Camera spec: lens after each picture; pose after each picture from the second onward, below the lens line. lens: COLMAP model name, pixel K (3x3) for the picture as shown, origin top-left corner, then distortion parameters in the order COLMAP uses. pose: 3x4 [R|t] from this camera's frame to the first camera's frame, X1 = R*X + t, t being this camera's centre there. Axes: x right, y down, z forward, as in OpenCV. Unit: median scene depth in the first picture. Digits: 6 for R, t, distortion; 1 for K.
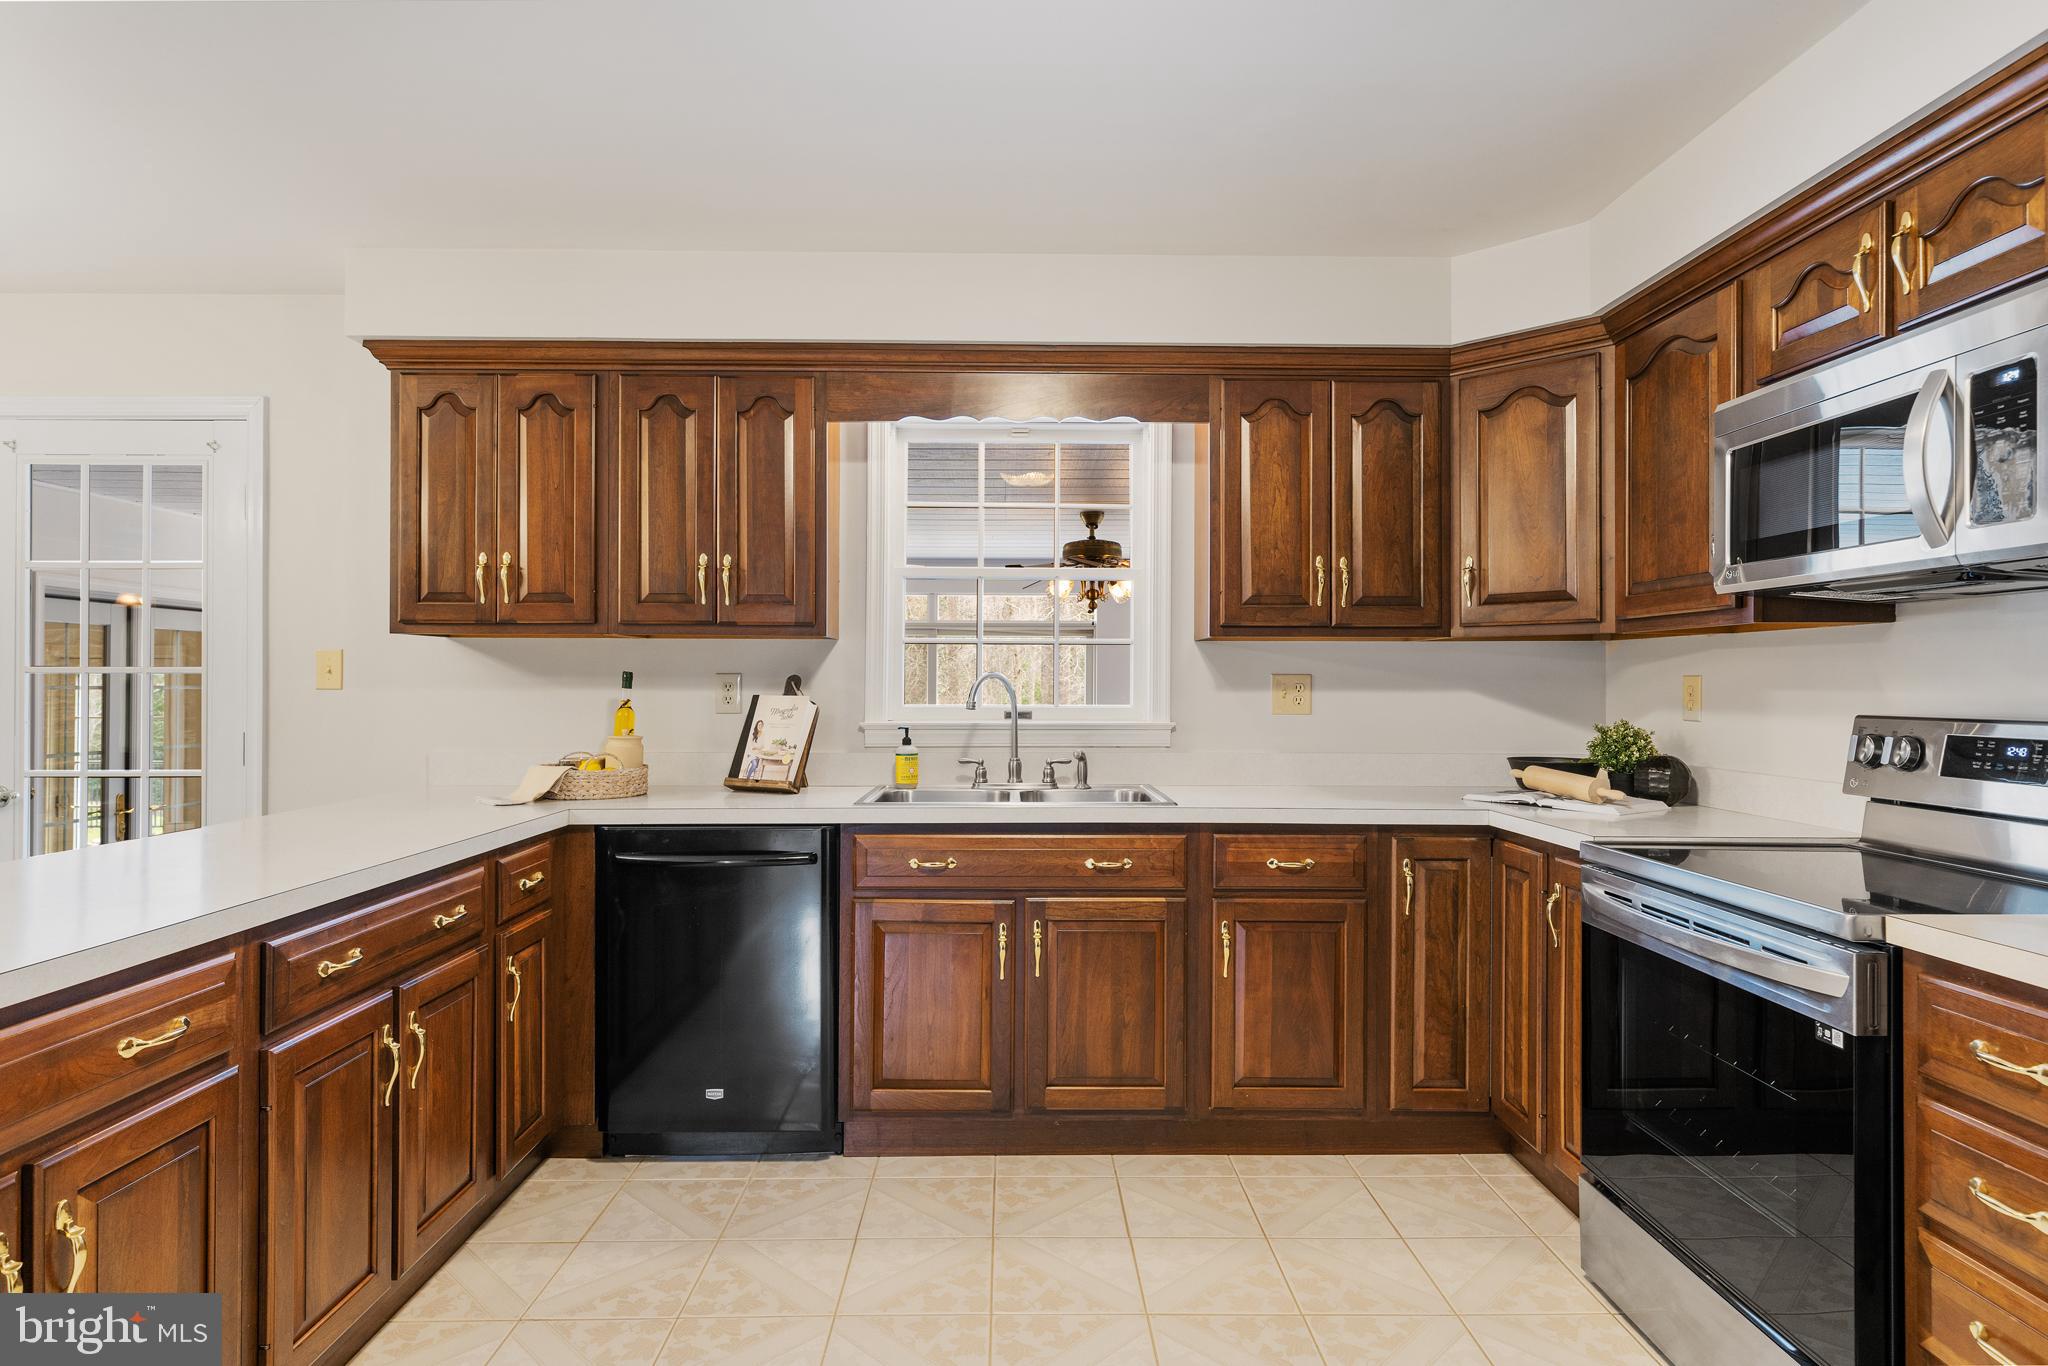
lens RADIAL K [[1120.6, 0, 1029.2], [0, 1120.6, 685.3], [0, 0, 1]] dist [0.008450, 0.001055]
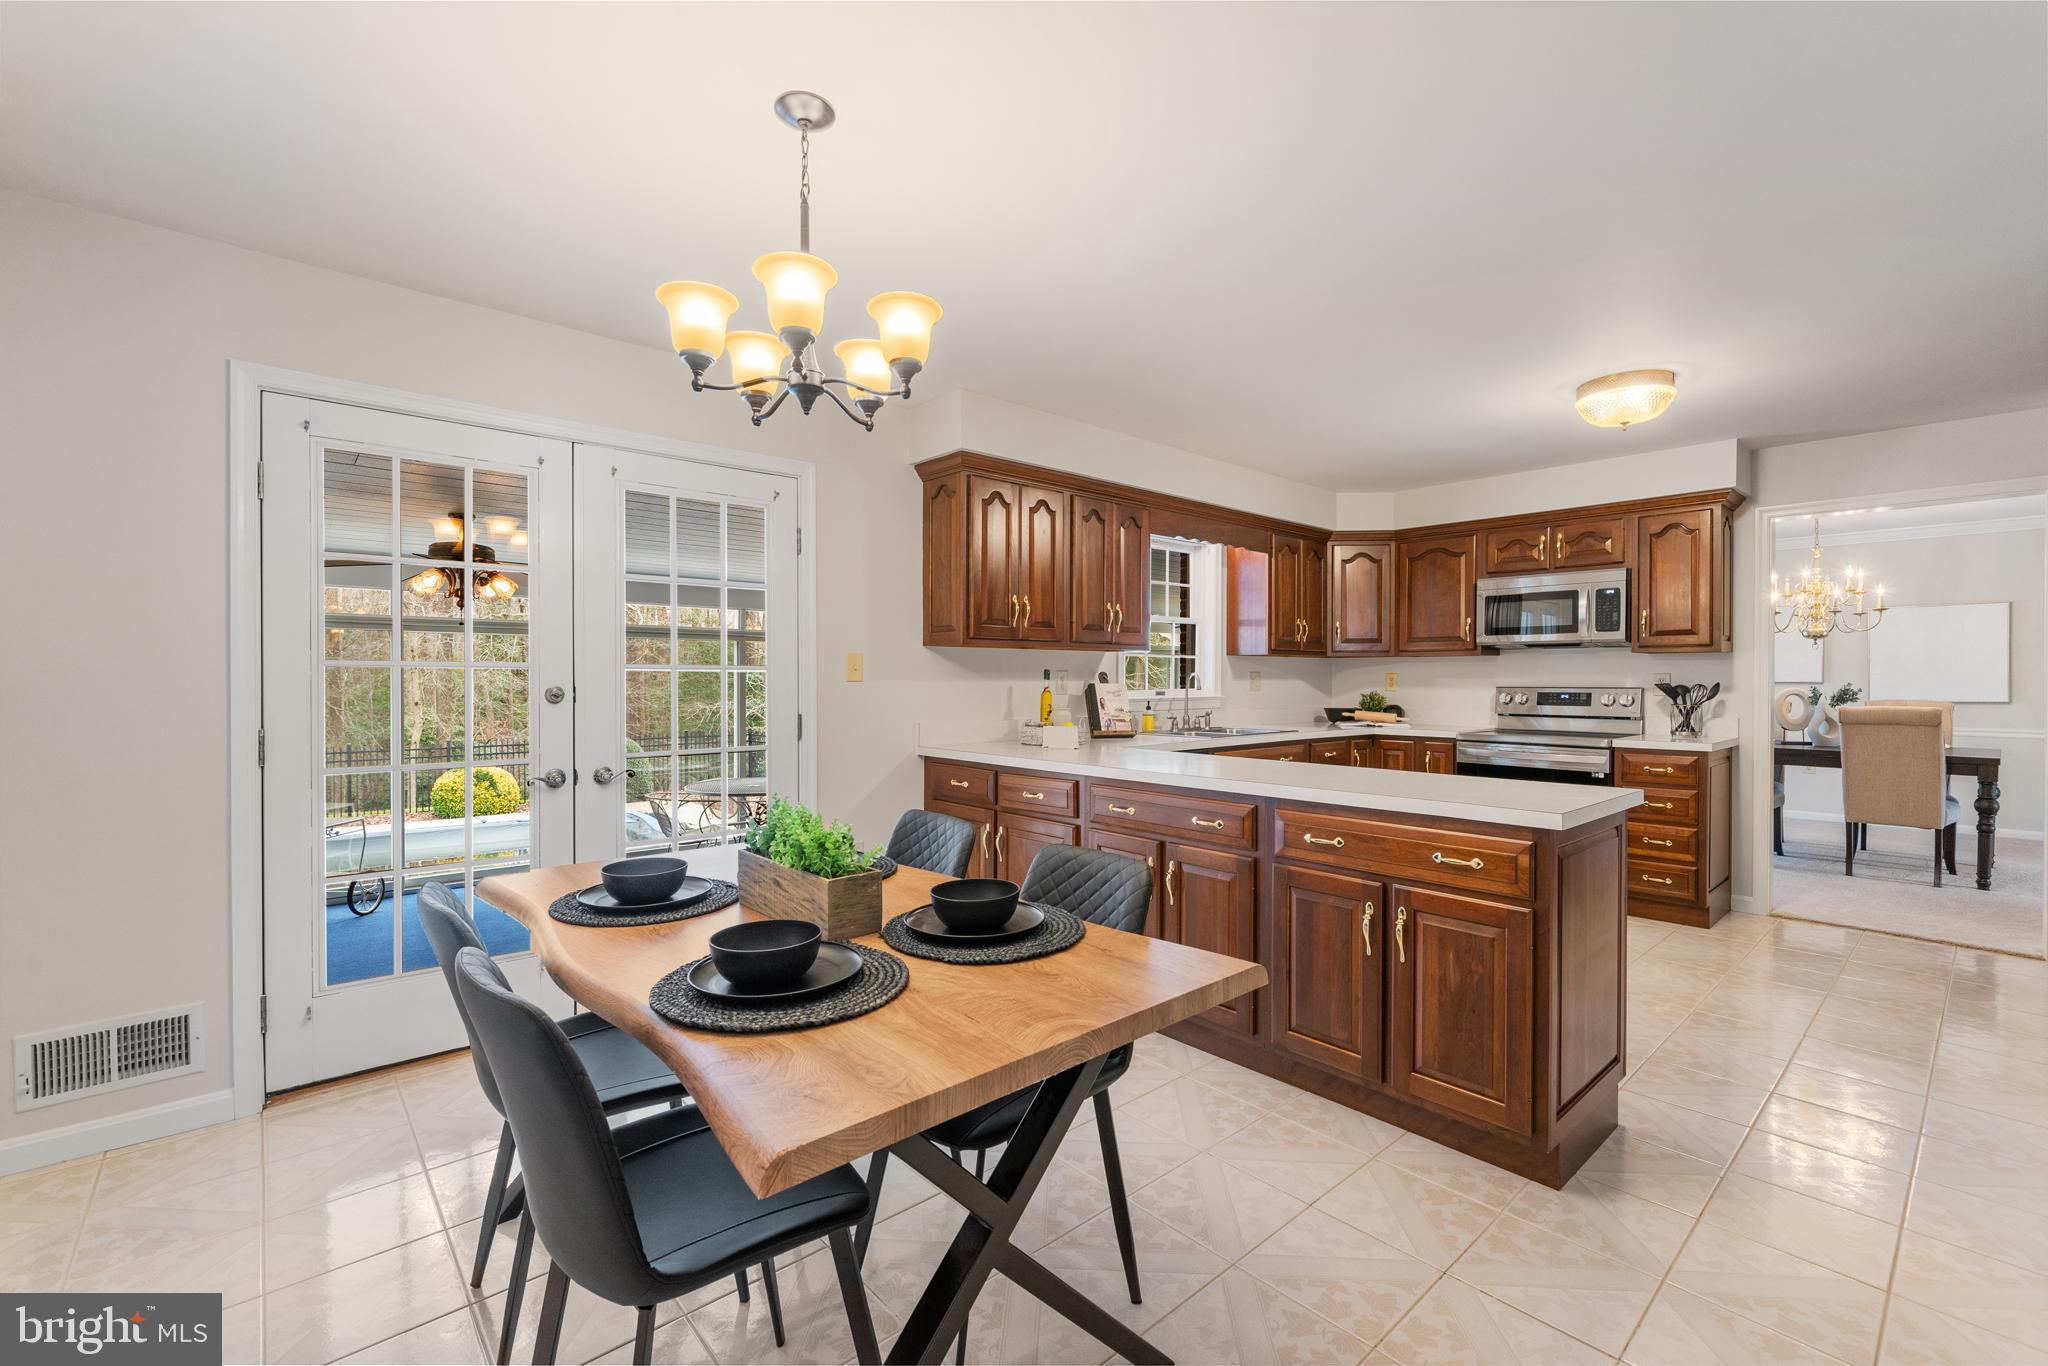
lens RADIAL K [[868.3, 0, 1032.0], [0, 868.3, 680.2], [0, 0, 1]] dist [-0.000085, 0.000418]
pose [[0.759281, -0.003486, 0.650754, -1.247466], [0.000612, 0.999989, 0.004643, -0.002870], [-0.650763, -0.003127, 0.759275, 0.035495]]
